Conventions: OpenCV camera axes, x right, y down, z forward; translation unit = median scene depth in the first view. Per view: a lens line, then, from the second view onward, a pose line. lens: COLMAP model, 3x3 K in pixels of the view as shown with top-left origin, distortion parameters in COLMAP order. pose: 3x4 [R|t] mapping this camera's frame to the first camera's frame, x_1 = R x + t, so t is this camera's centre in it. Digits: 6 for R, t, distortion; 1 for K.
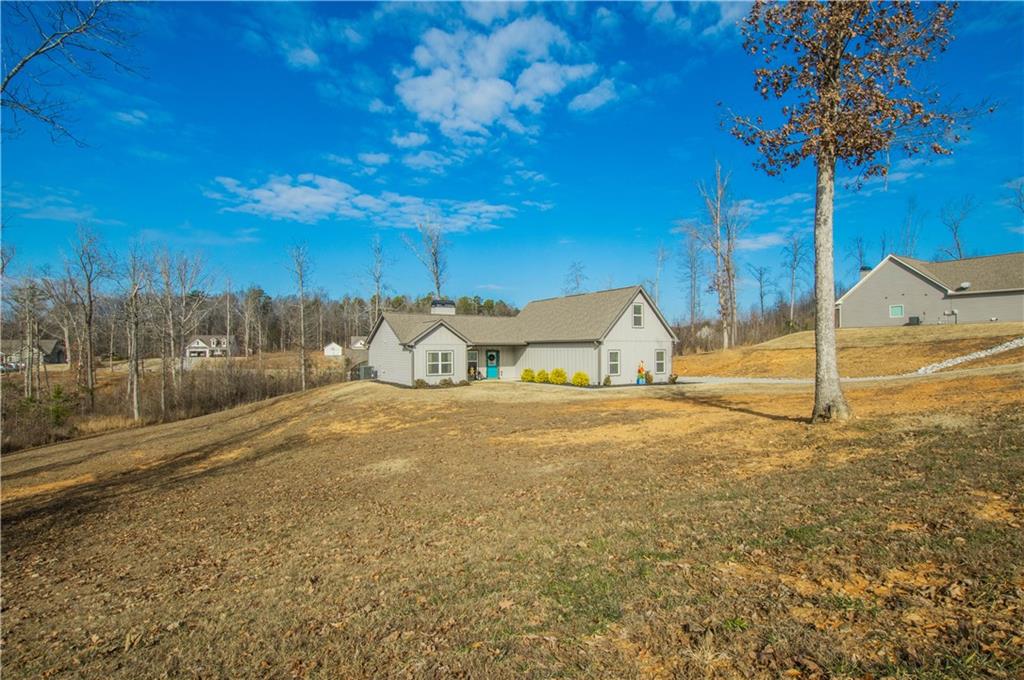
lens RADIAL K [[499.5, 0, 518.8], [0, 499.5, 339.5], [0, 0, 1]] dist [-0.031455, 0.005272]
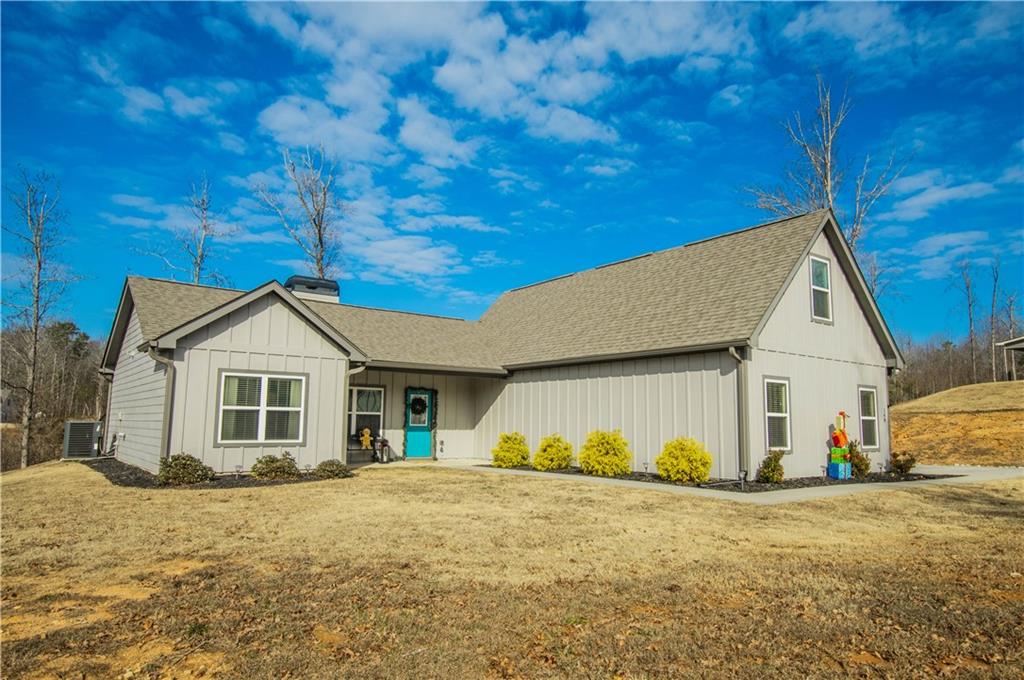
lens RADIAL K [[655.4, 0, 512.0], [0, 655.4, 340.0], [0, 0, 1]] dist [-0.008229, -0.001363]
pose [[0.996306, 0.027444, 0.081366, -0.027098], [-0.018375, 0.993741, -0.110185, 0.046493], [-0.083880, 0.108283, 0.990575, 0.540151]]
